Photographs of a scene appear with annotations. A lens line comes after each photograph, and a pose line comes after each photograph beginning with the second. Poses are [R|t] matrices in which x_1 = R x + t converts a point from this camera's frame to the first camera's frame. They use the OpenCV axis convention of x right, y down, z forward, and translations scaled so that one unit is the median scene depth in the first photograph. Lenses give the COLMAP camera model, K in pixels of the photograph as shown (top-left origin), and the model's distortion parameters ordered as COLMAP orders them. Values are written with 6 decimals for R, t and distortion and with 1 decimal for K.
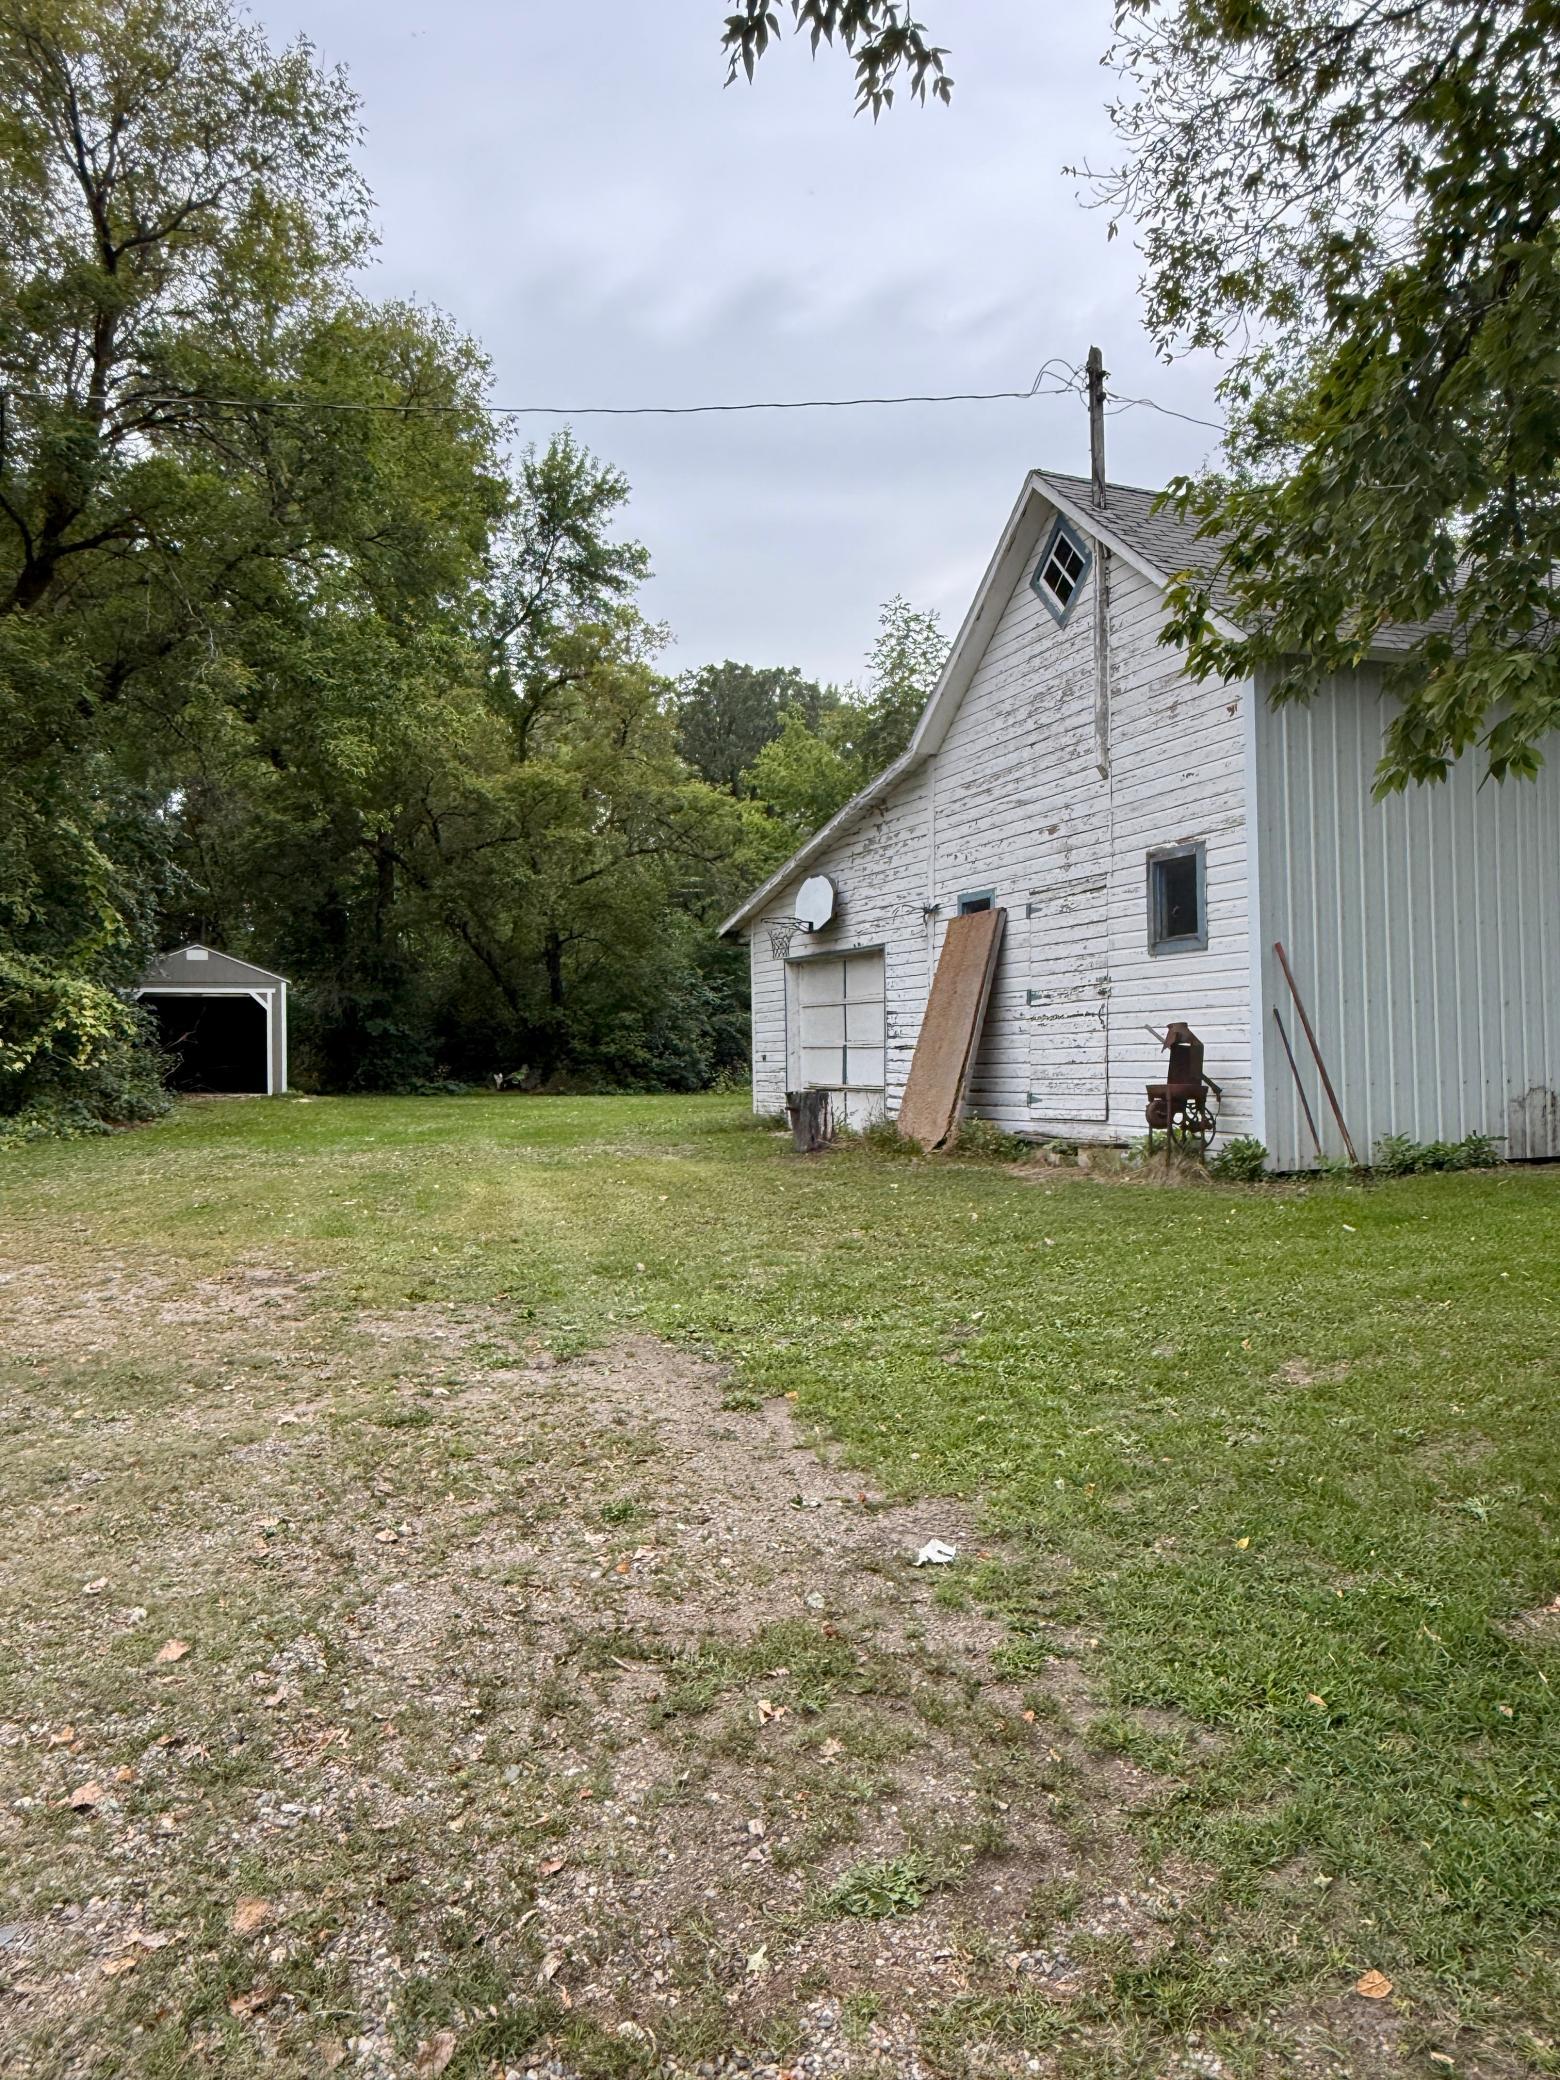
lens RADIAL K [[1541.2, 0, 782.9], [0, 1541.2, 1034.7], [0, 0, 1]] dist [-0.005076, -0.056544]
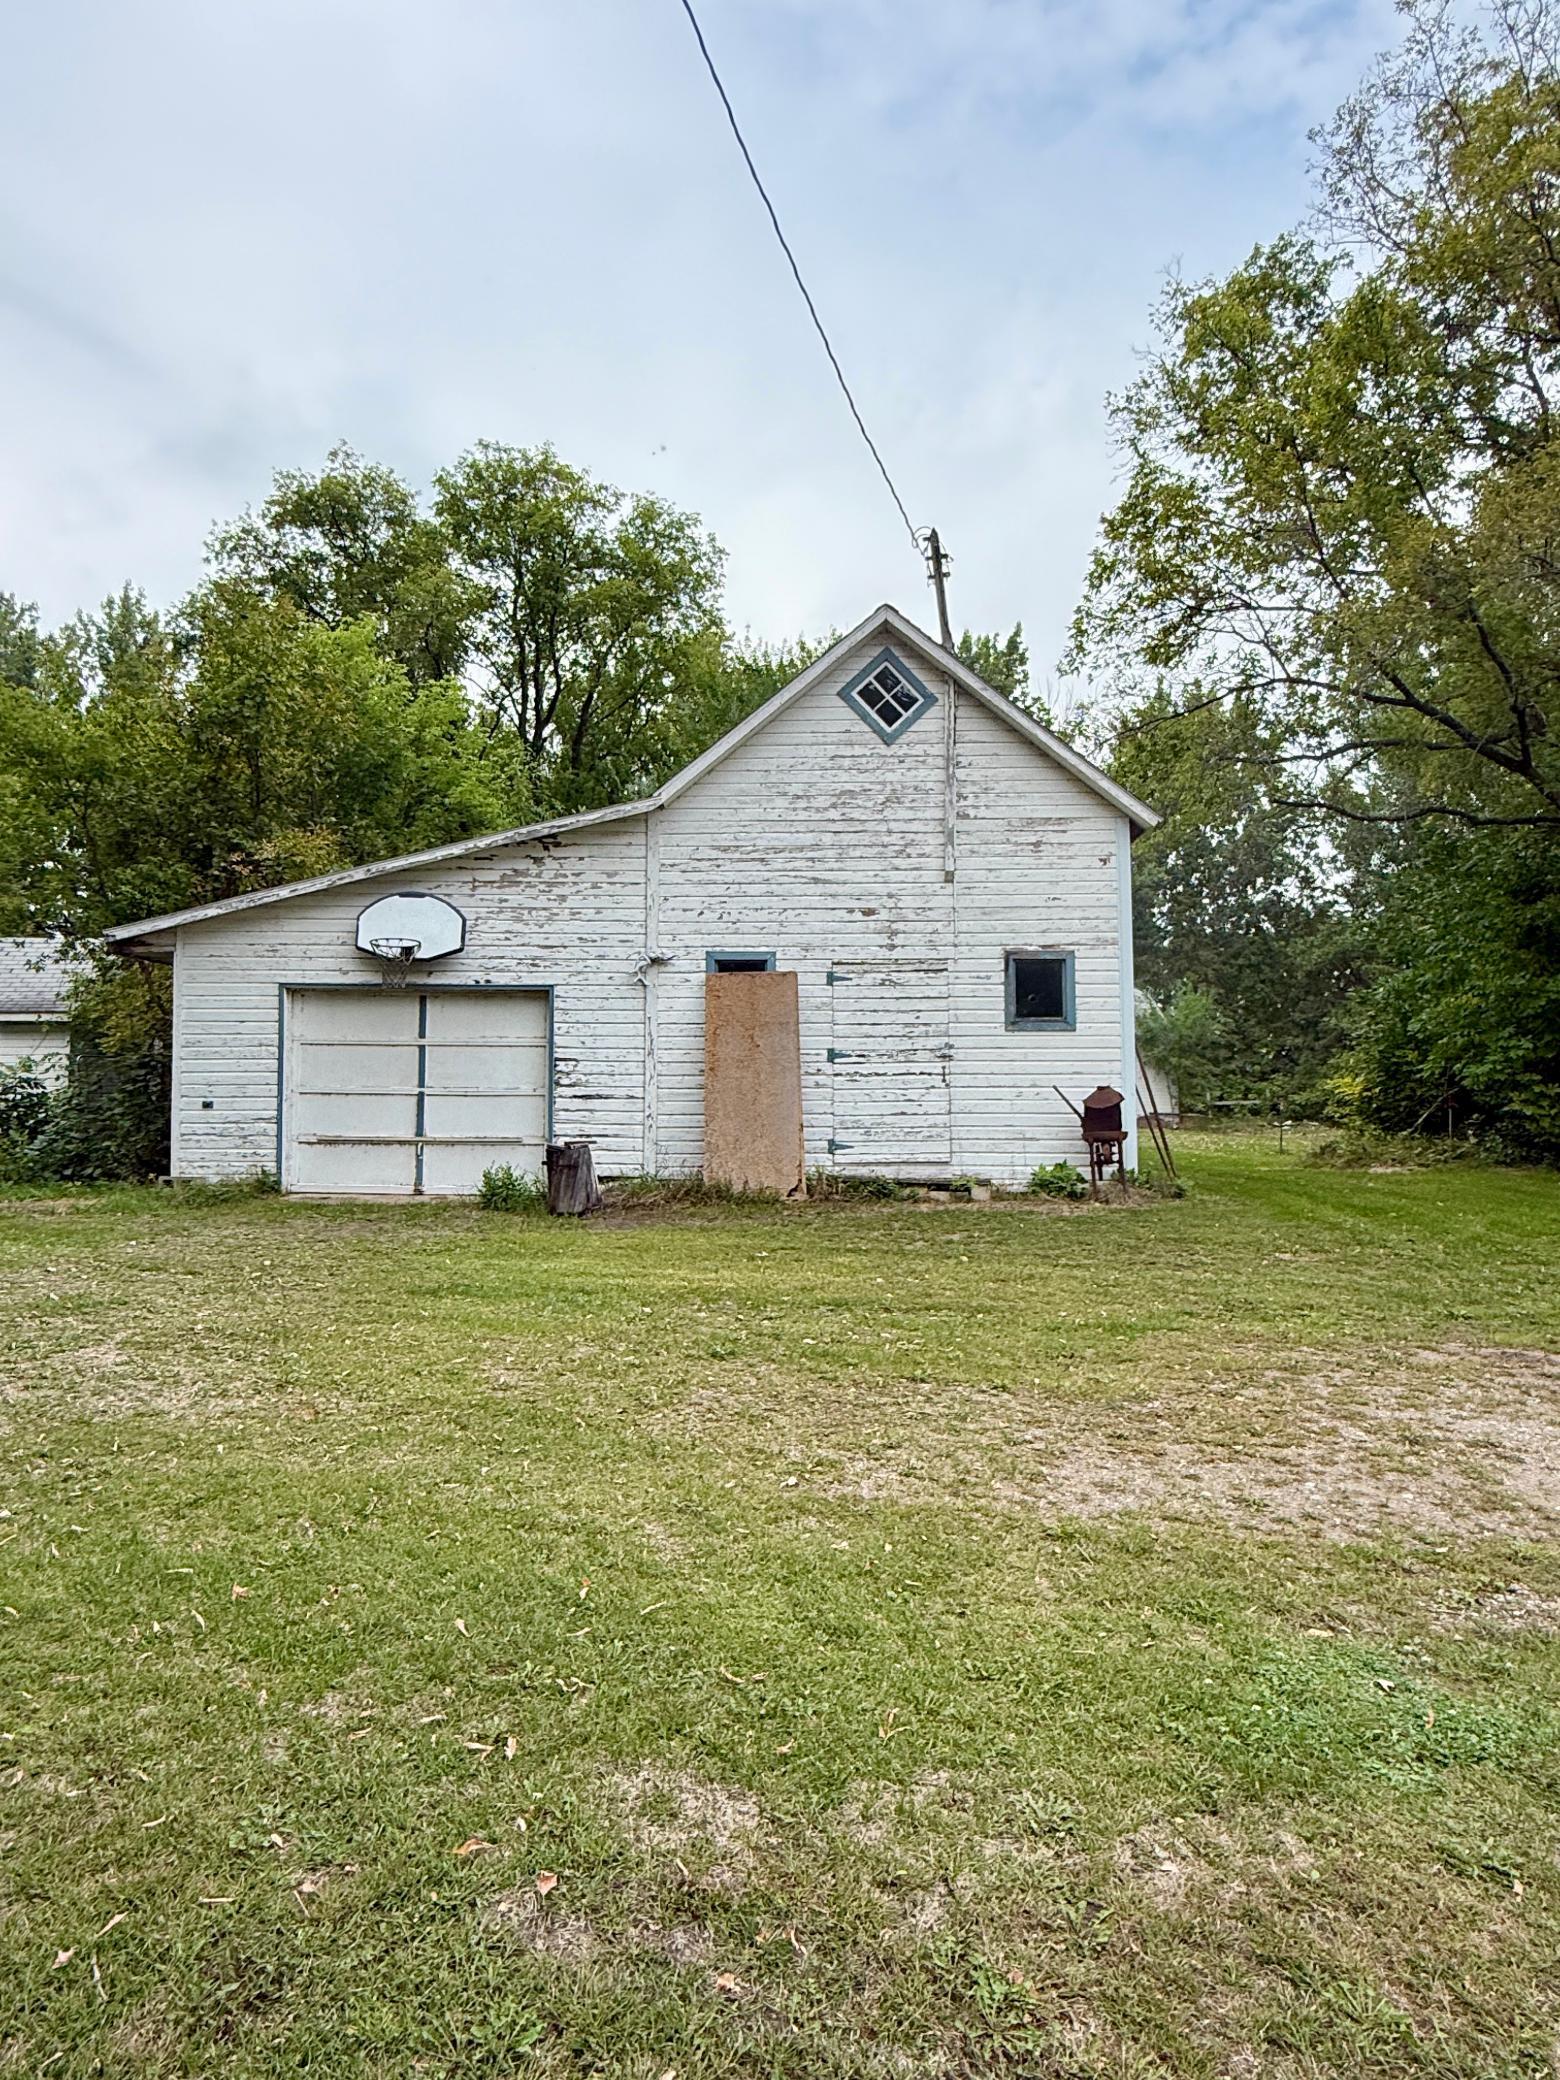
lens RADIAL K [[1541.2, 0, 789.0], [0, 1541.2, 1031.2], [0, 0, 1]] dist [-0.005076, -0.056544]
pose [[0.350565, 0.063407, 0.934390, -0.933724], [-0.020153, 0.997985, -0.060162, 0.027263], [-0.936322, 0.002260, 0.351136, 0.658671]]
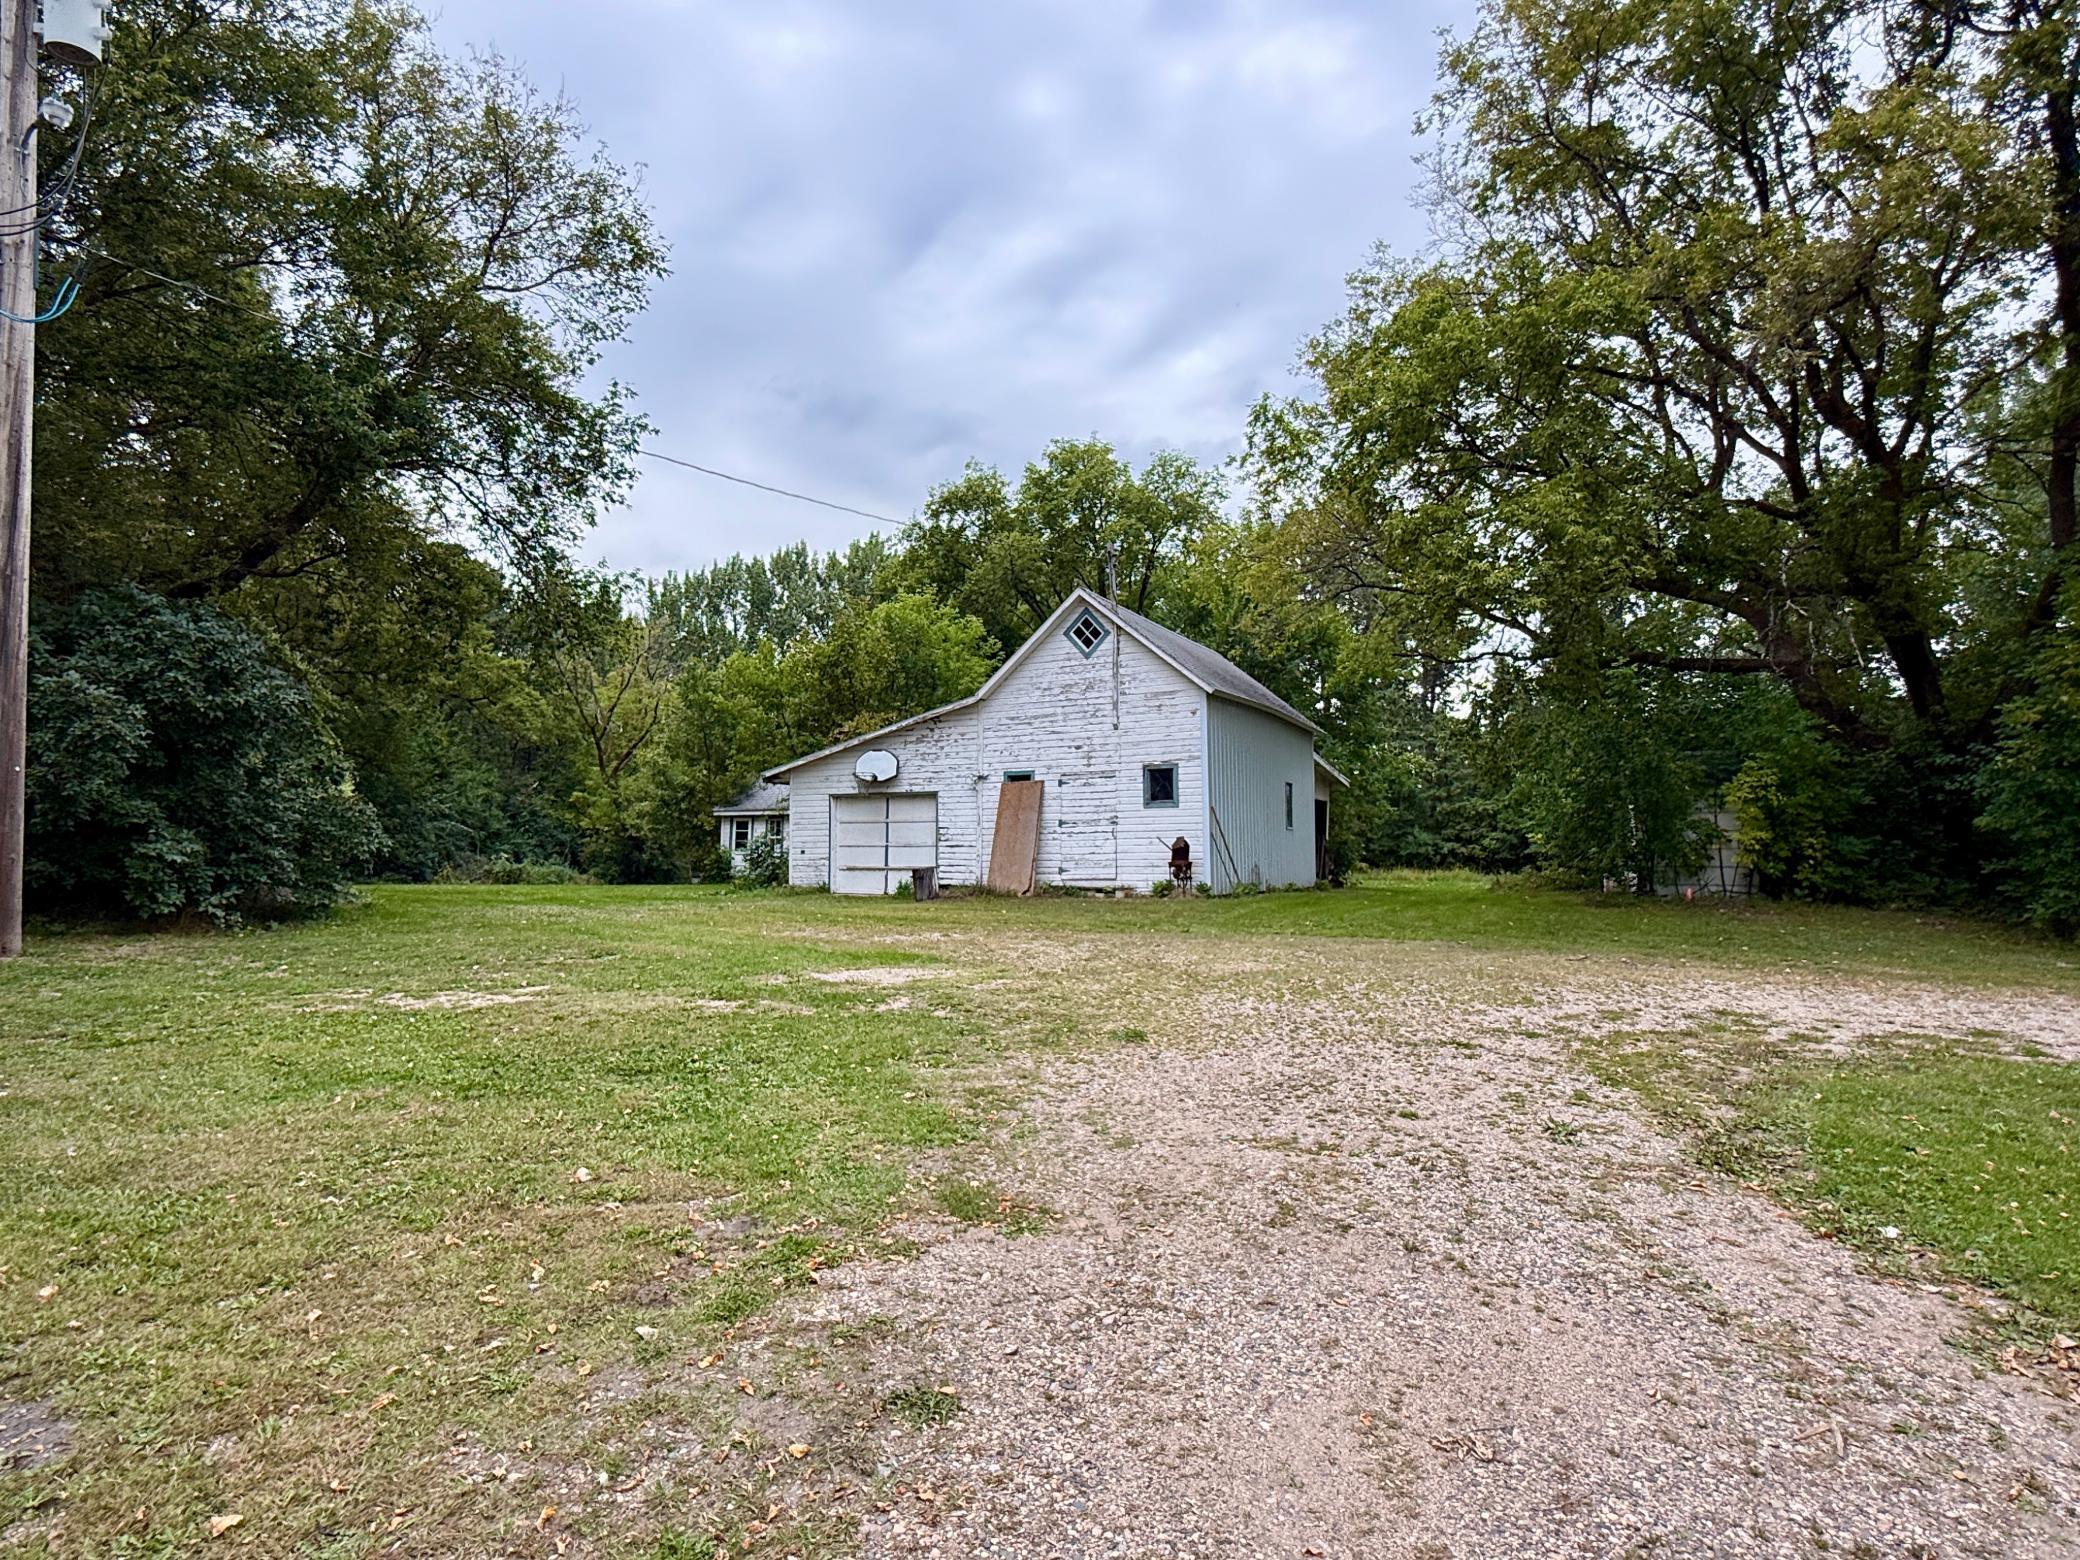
lens RADIAL K [[1541.2, 0, 1039.5], [0, 1541.2, 785.4], [0, 0, 1]] dist [-0.005076, -0.056544]
pose [[0.779618, 0.037597, 0.625126, -1.264418], [-0.013066, 0.998956, -0.043786, 0.018784], [-0.626119, 0.025969, 0.779295, -0.695229]]
